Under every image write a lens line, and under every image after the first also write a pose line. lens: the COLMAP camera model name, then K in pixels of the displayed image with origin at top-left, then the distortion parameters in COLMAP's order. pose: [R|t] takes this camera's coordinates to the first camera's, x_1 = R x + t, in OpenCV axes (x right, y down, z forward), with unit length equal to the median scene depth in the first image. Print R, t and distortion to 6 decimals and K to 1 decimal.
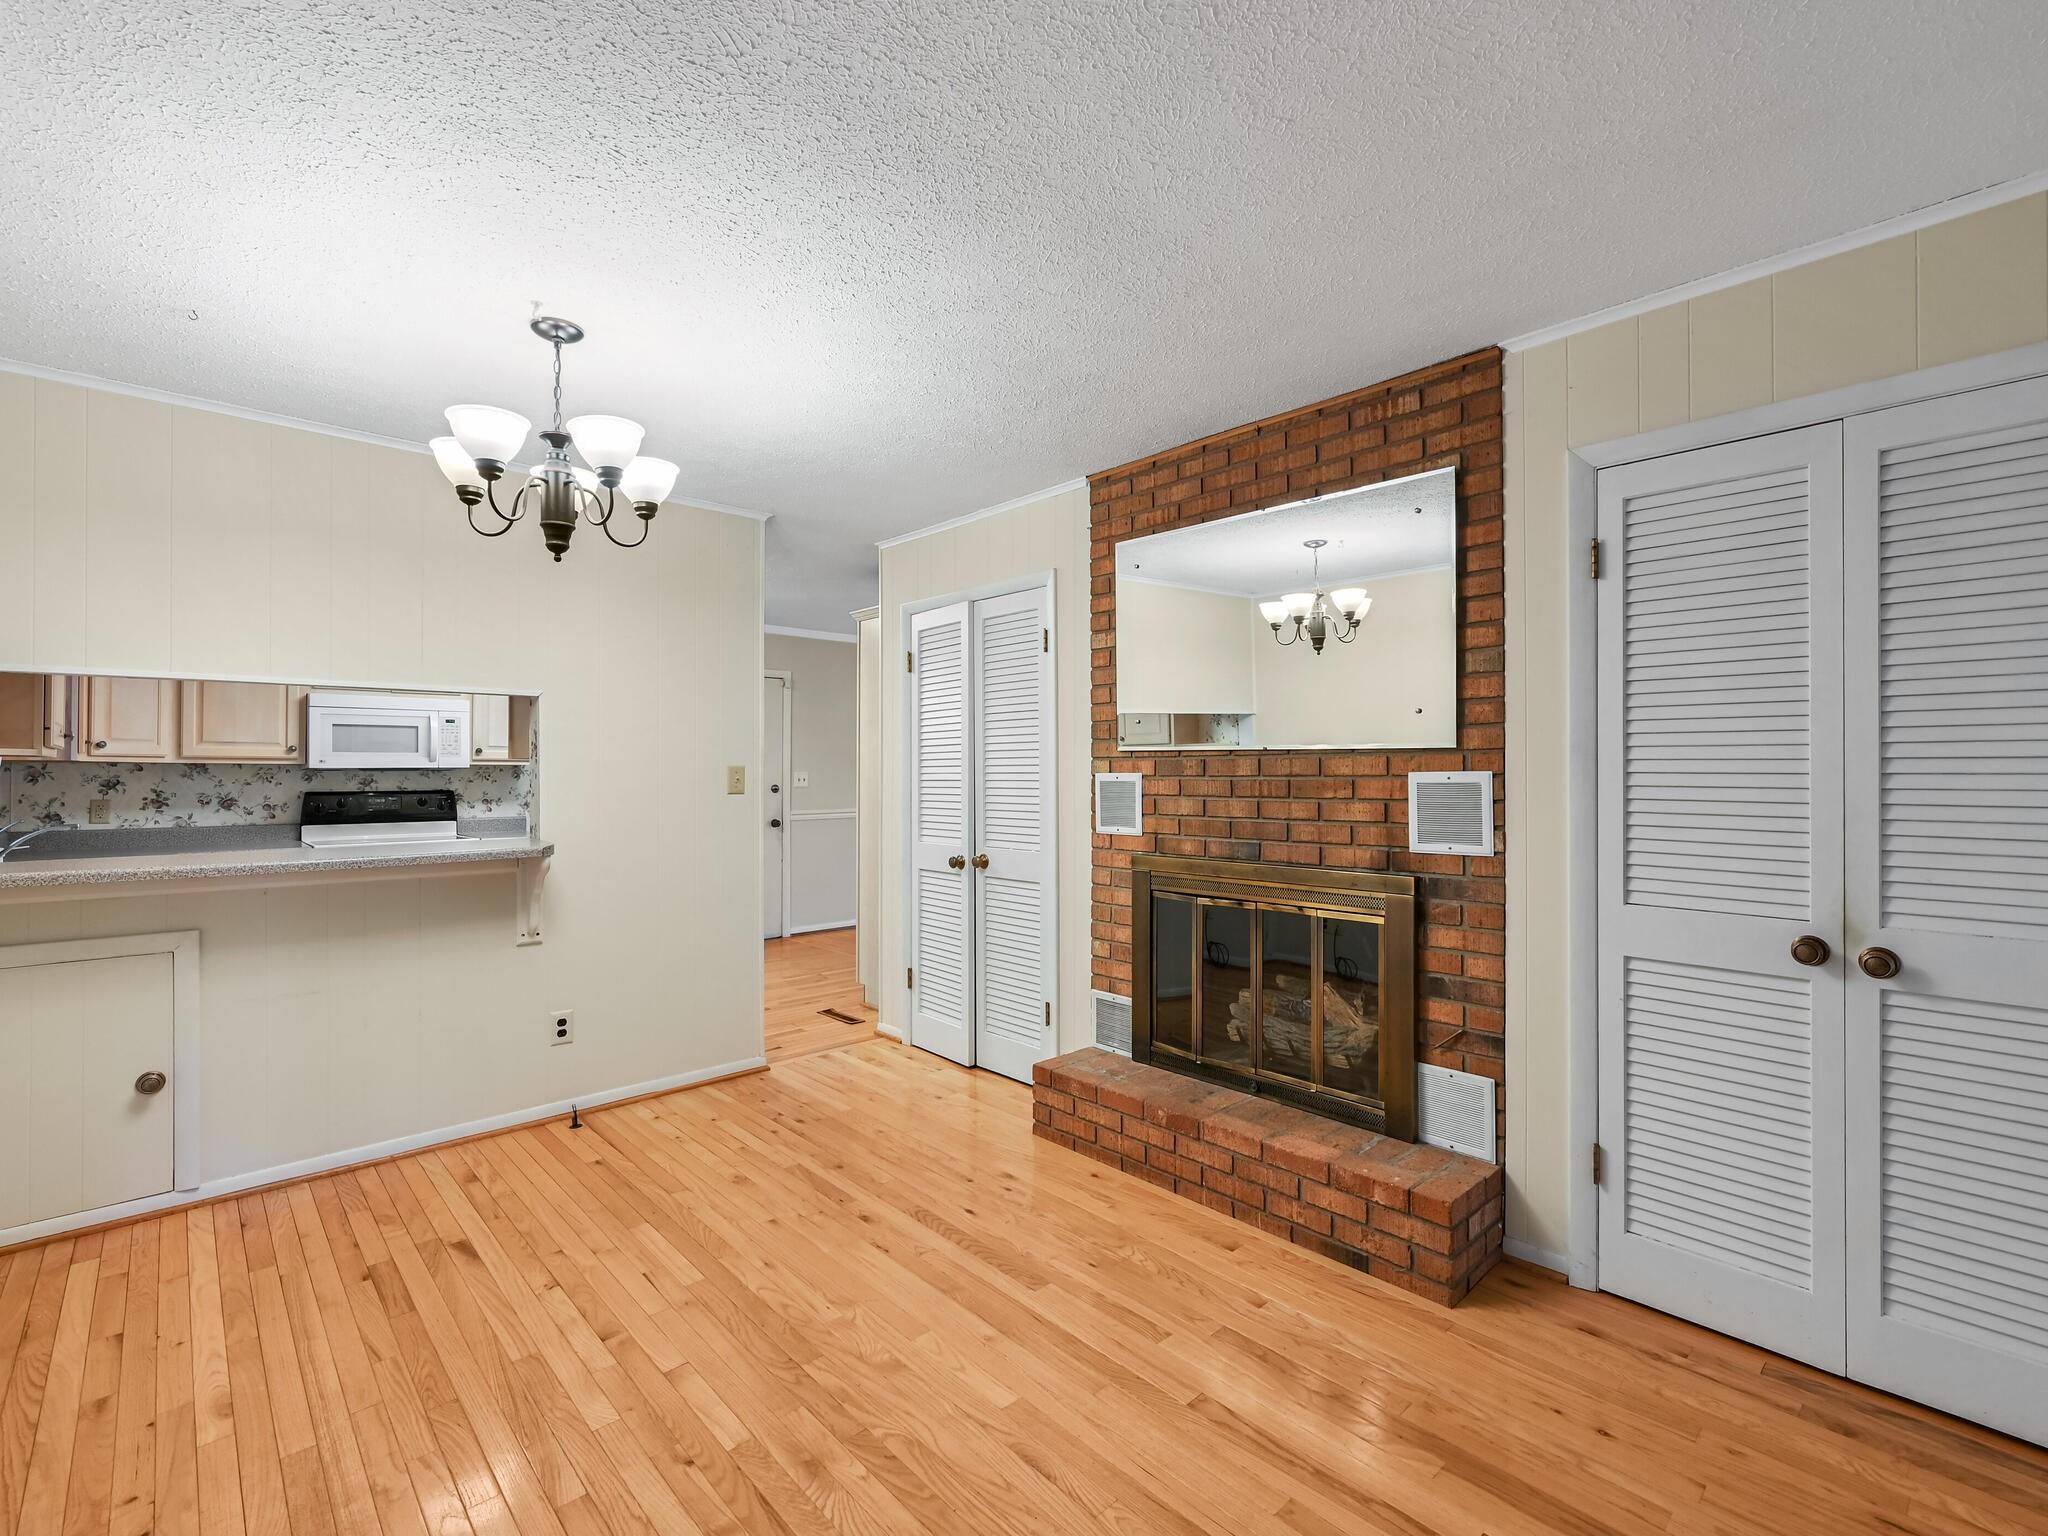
lens RADIAL K [[926.9, 0, 1000.2], [0, 926.9, 771.0], [0, 0, 1]] dist [-0.001244, 0.000408]
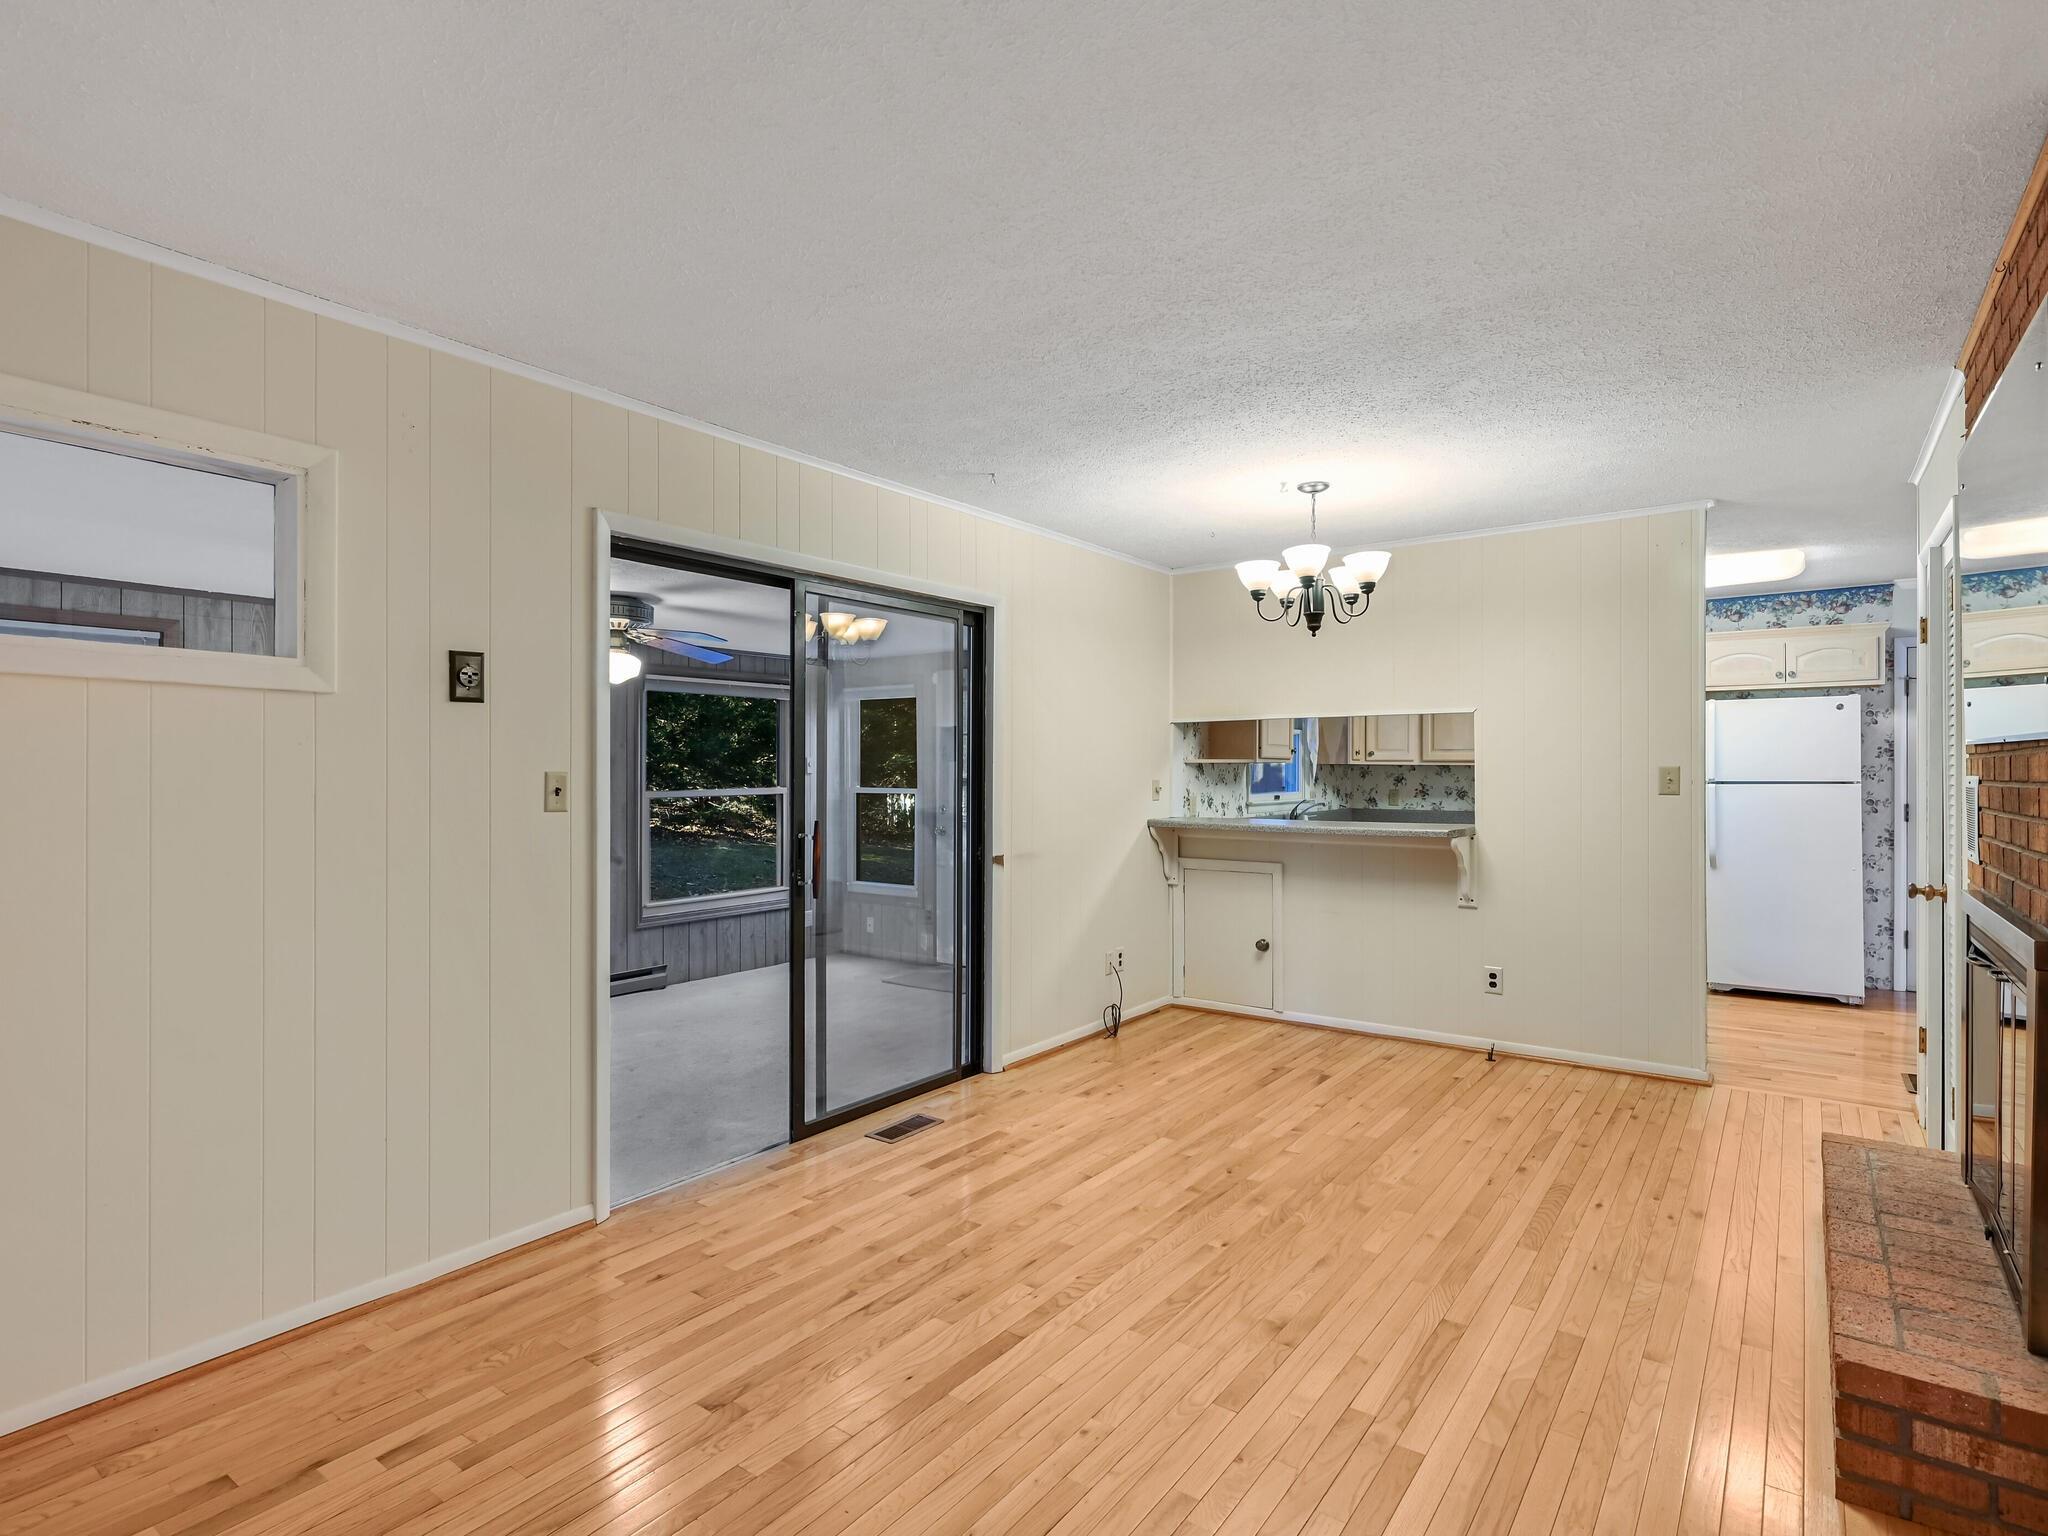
lens RADIAL K [[968.0, 0, 1018.9], [0, 968.0, 777.4], [0, 0, 1]] dist [0.002962, 0.000815]
pose [[0.211267, 0.008520, -0.977391, 0.858287], [0.000069, 0.999962, 0.008731, -0.005039], [0.977428, -0.001912, 0.211258, 0.148475]]
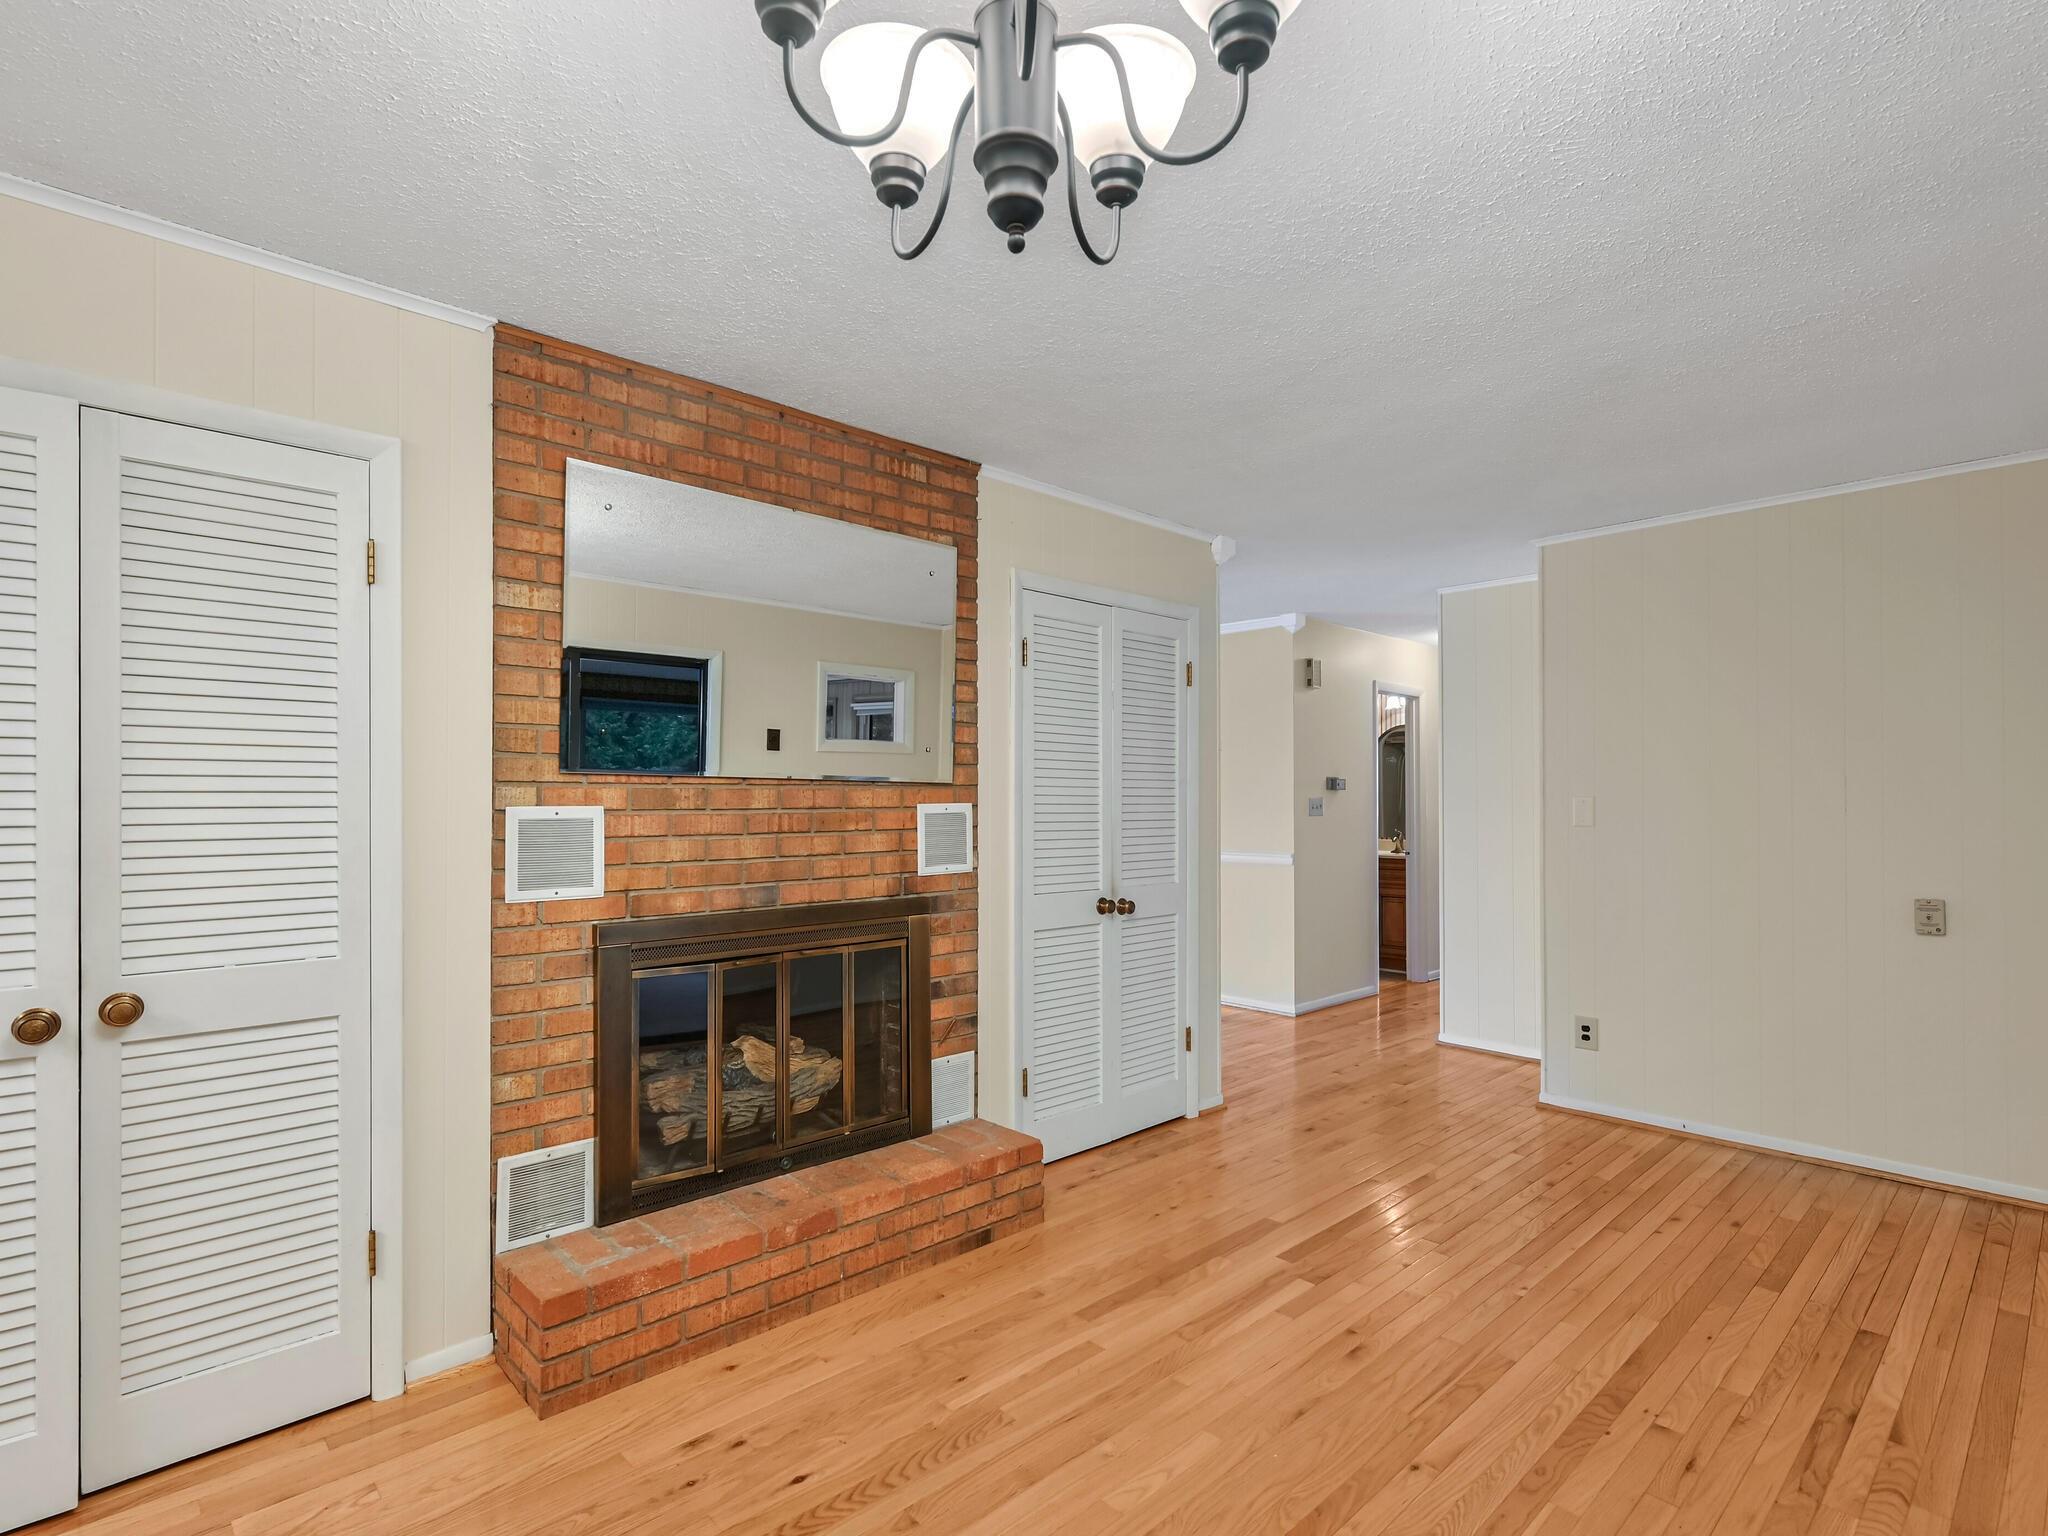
lens RADIAL K [[1077.1, 0, 990.7], [0, 1077.1, 798.9], [0, 0, 1]] dist [-0.005626, -0.001040]
pose [[-0.034965, 0.004622, 0.999378, -0.776223], [0.001236, 0.999989, -0.004581, 0.001201], [-0.999388, 0.001075, -0.034970, 0.870994]]
